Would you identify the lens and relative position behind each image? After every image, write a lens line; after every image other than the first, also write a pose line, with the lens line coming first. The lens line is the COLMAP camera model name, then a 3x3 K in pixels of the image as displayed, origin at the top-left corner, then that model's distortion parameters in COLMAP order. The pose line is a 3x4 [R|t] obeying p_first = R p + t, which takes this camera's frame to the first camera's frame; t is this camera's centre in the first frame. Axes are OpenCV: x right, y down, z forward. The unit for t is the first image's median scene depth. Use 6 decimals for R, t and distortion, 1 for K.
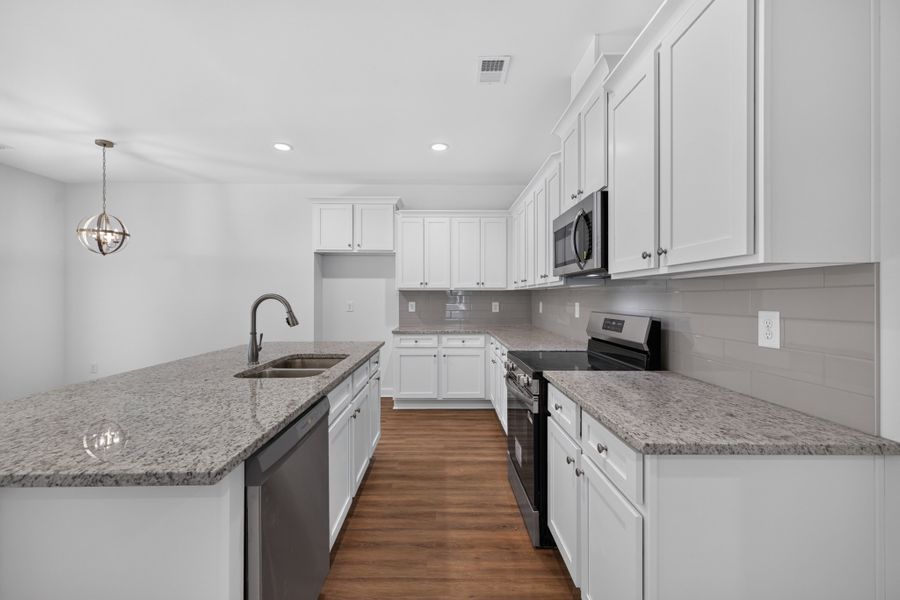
lens RADIAL K [[373.3, 0, 447.6], [0, 373.3, 295.0], [0, 0, 1]] dist [0.011118, -0.000016]
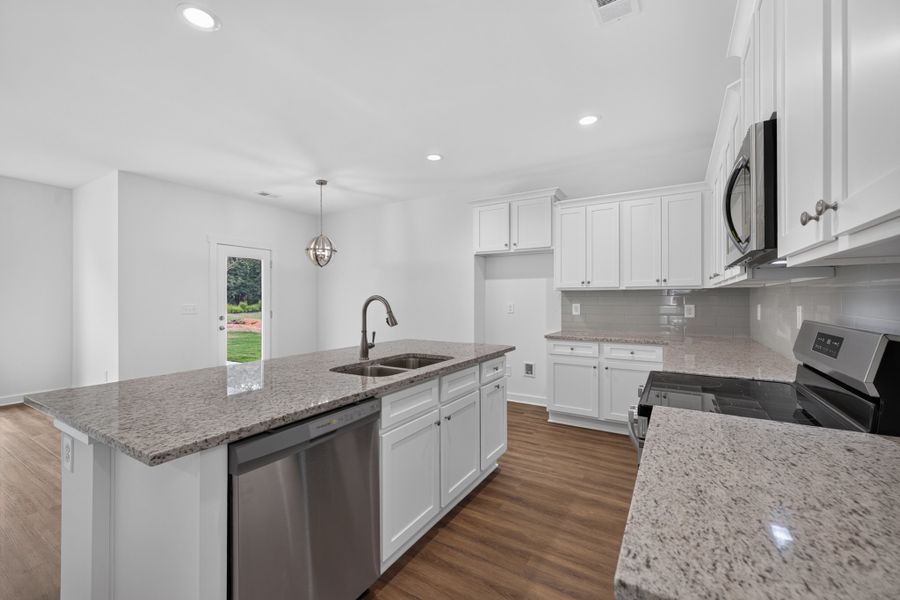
lens RADIAL K [[375.9, 0, 445.3], [0, 375.9, 296.7], [0, 0, 1]] dist [0.002178, -0.000090]
pose [[0.847684, -0.005093, -0.530477, 0.177407], [0.005696, 0.999984, -0.000498, 0.001435], [0.530471, -0.002600, 0.847699, 0.128193]]
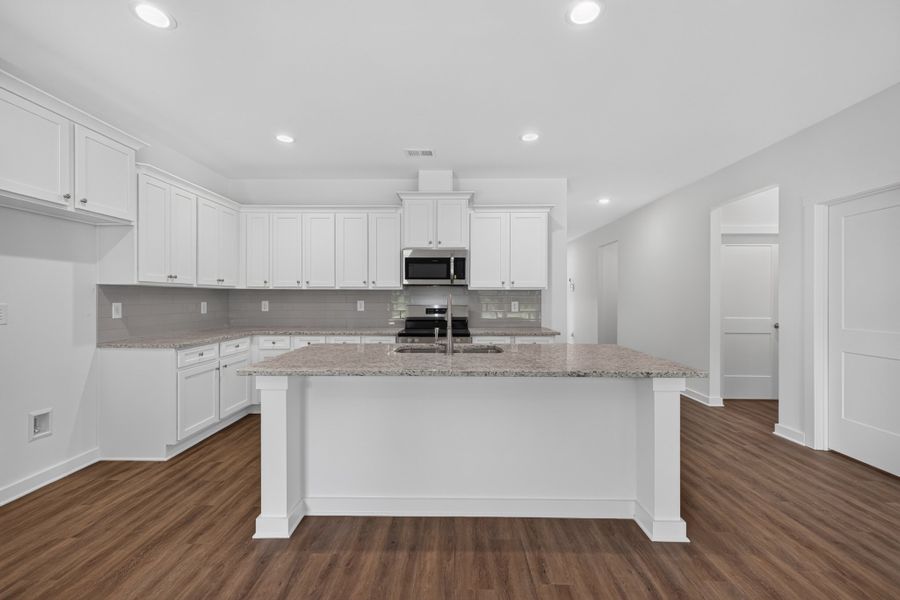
lens RADIAL K [[375.9, 0, 445.3], [0, 375.9, 296.7], [0, 0, 1]] dist [0.002178, -0.000090]
pose [[0.028865, 0.005707, 0.999567, -1.119159], [-0.011403, 0.999921, -0.005380, 0.008209], [-0.999518, -0.011243, 0.028928, 0.656480]]
